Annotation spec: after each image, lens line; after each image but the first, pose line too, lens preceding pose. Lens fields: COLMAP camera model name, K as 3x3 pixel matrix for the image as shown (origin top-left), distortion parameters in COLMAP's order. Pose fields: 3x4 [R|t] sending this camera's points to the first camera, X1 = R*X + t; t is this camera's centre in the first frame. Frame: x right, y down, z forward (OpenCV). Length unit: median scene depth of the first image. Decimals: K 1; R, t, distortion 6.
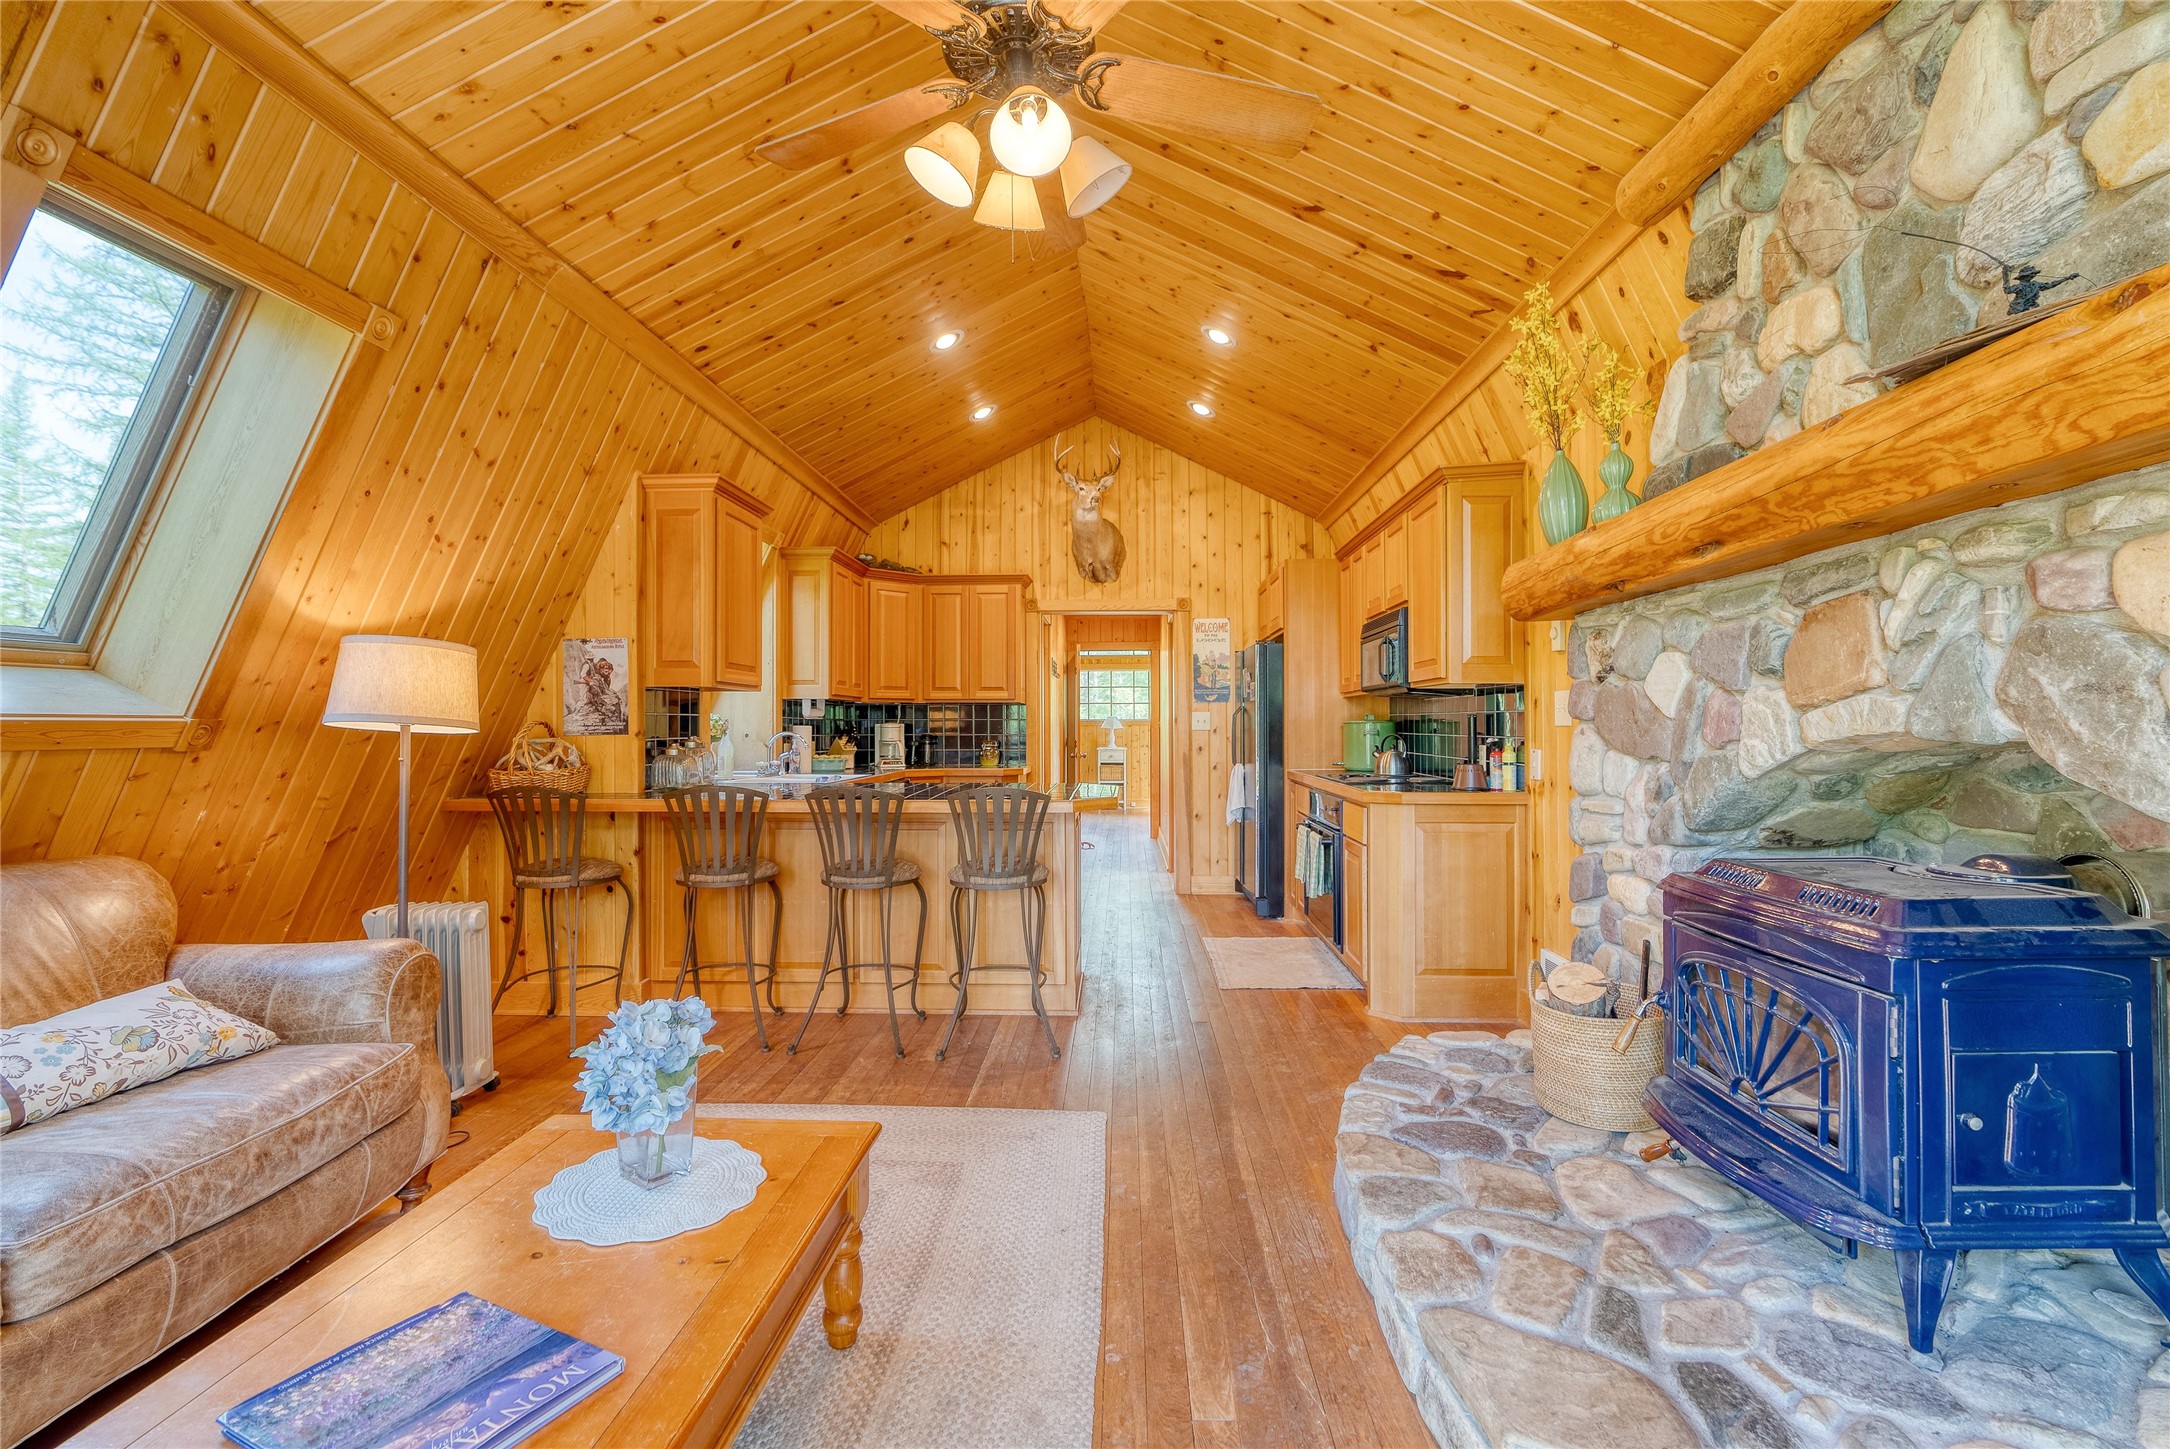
lens RADIAL K [[987.4, 0, 1089.3], [0, 987.4, 717.0], [0, 0, 1]] dist [-0.009846, 0.000811]
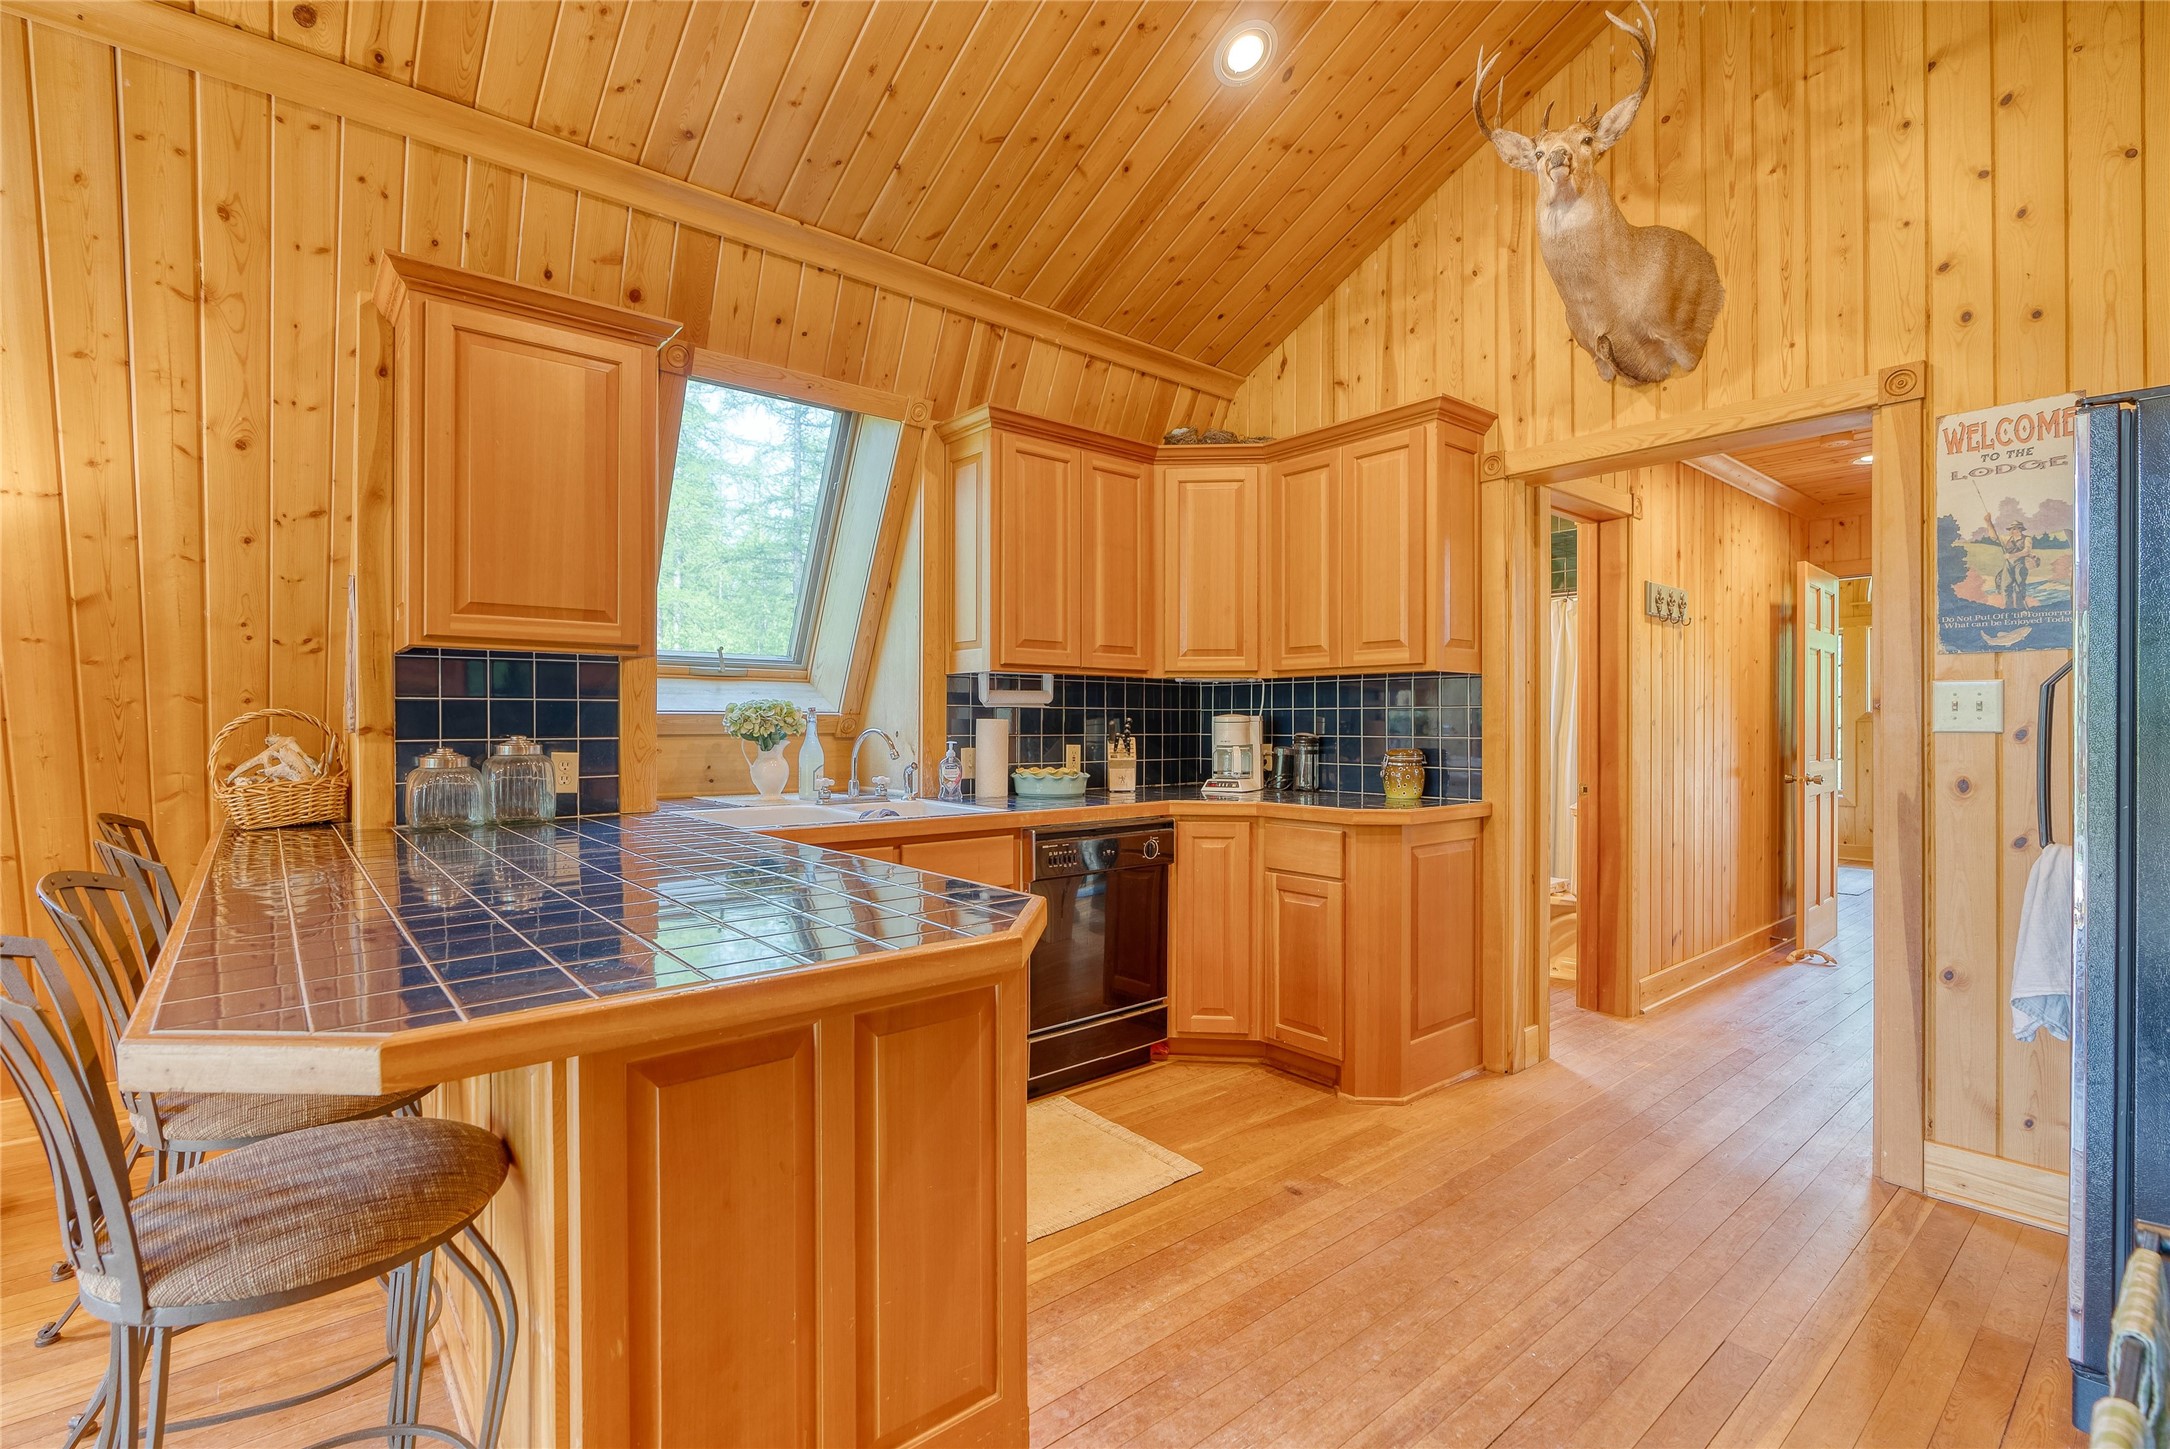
lens RADIAL K [[987.4, 0, 1082.8], [0, 987.4, 721.0], [0, 0, 1]] dist [-0.009846, 0.000811]
pose [[0.665188, 0.000441, -0.746676, 0.163968], [0.004903, 0.999976, 0.004958, 0.005969], [0.746660, -0.006958, 0.665170, 0.537832]]
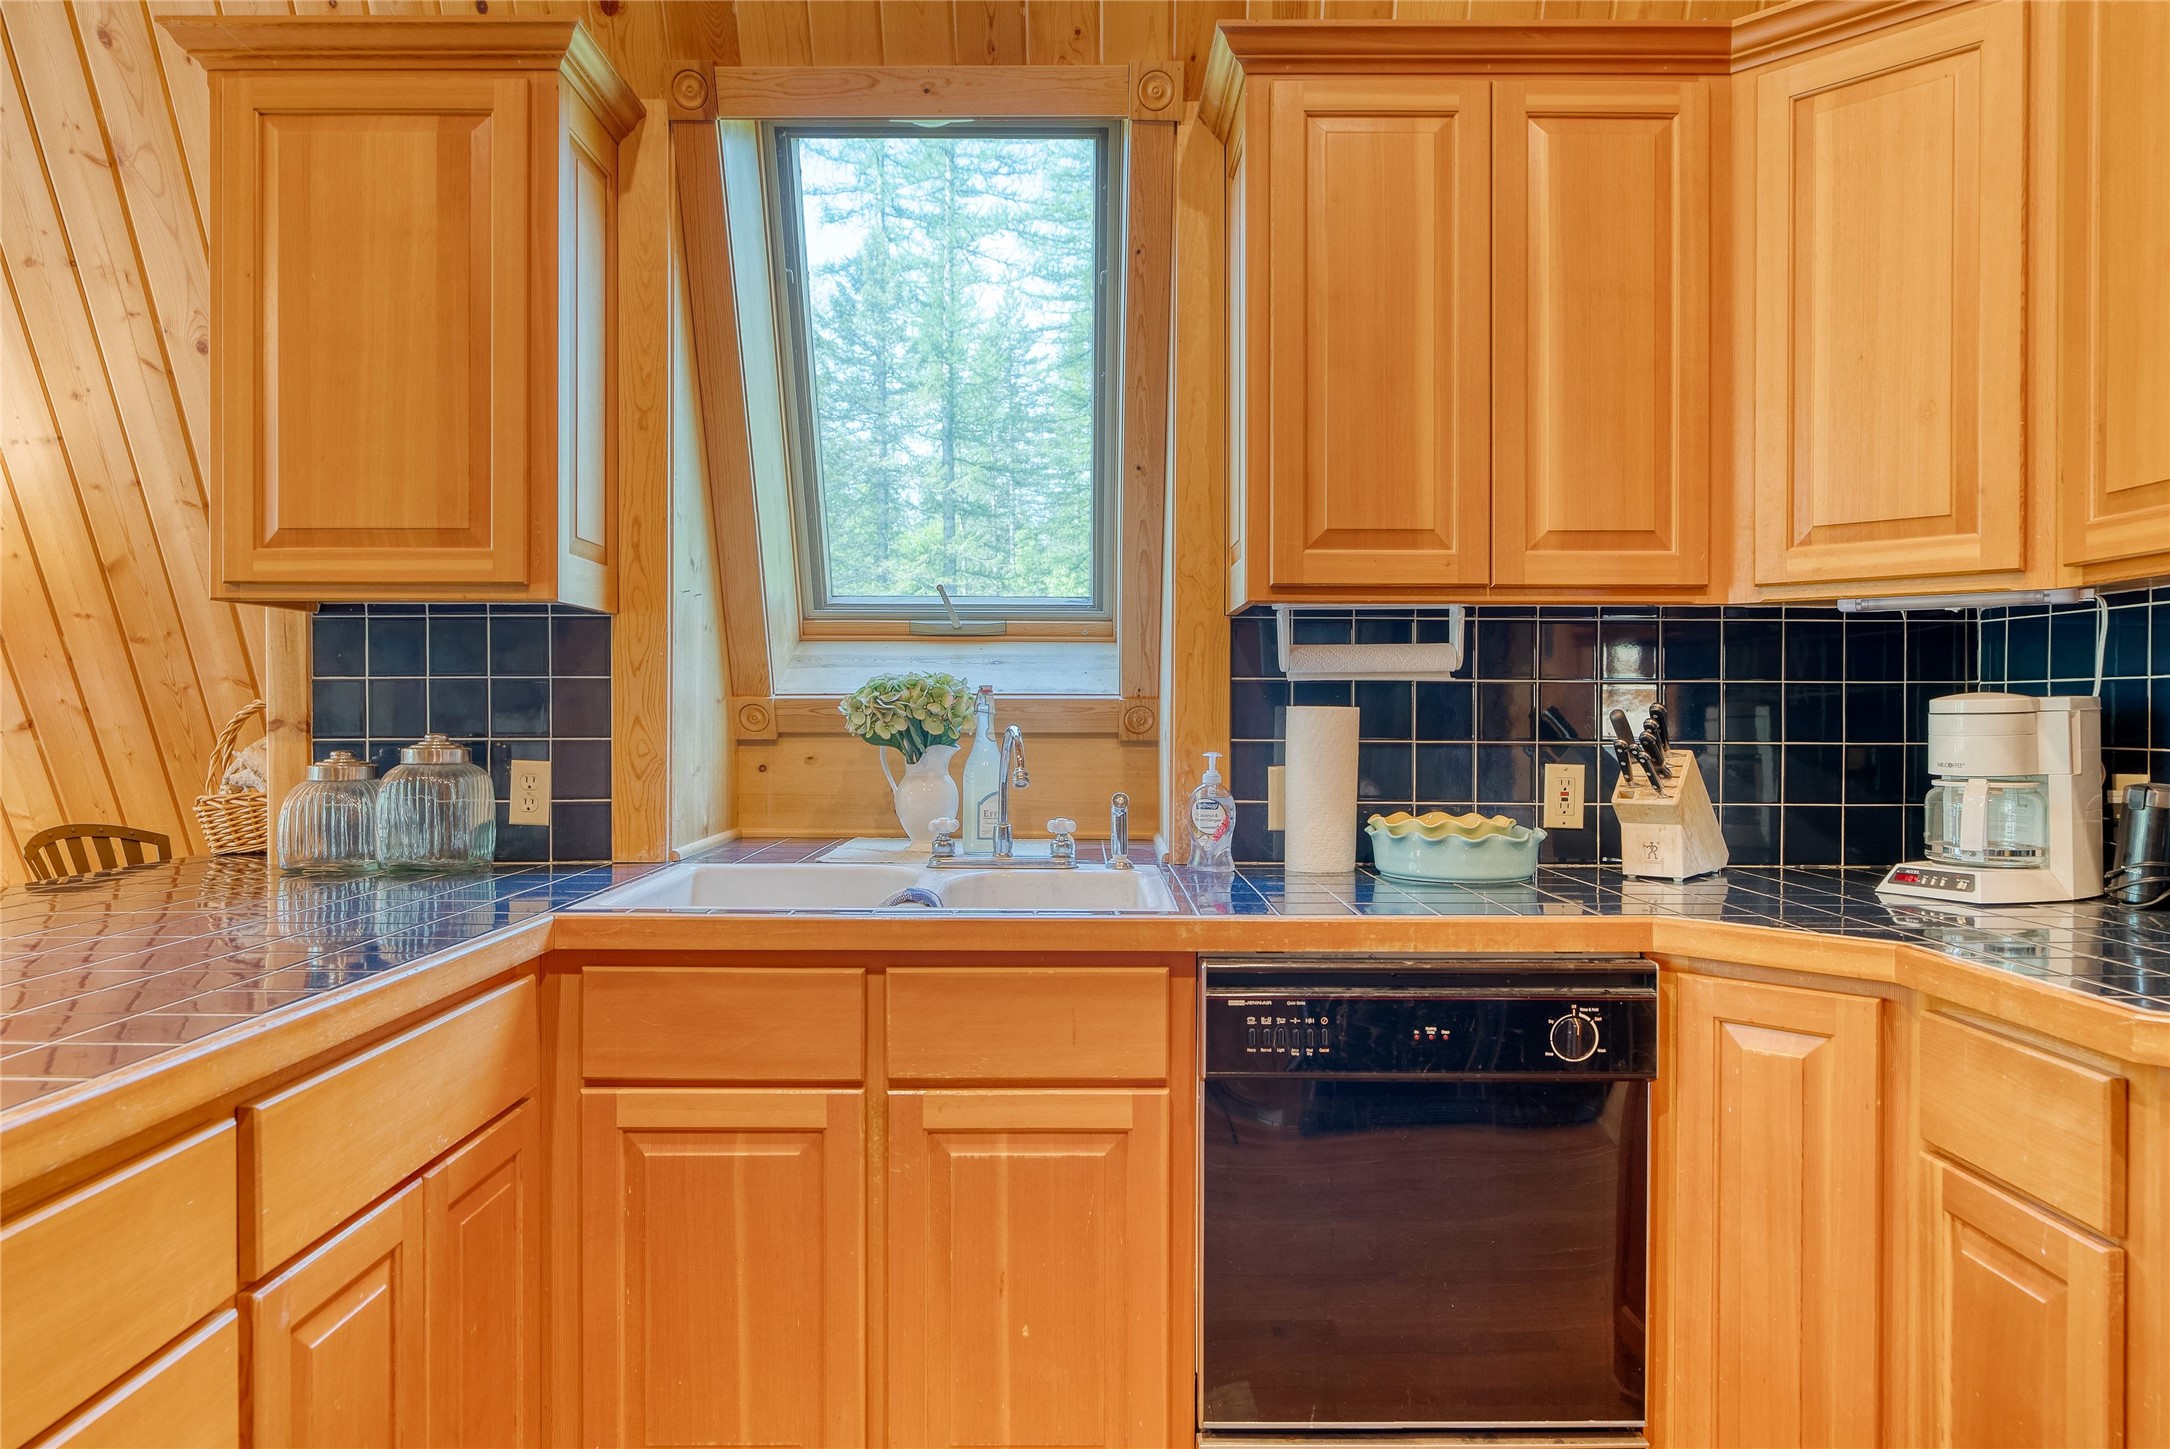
lens RADIAL K [[1433.2, 0, 1089.1], [0, 1433.2, 726.3], [0, 0, 1]] dist [-0.005935, -0.000300]
pose [[0.031423, 0.009147, -0.999464, 0.098758], [0.006700, 0.999934, 0.009362, 0.008374], [0.999484, -0.006991, 0.031360, 0.773940]]
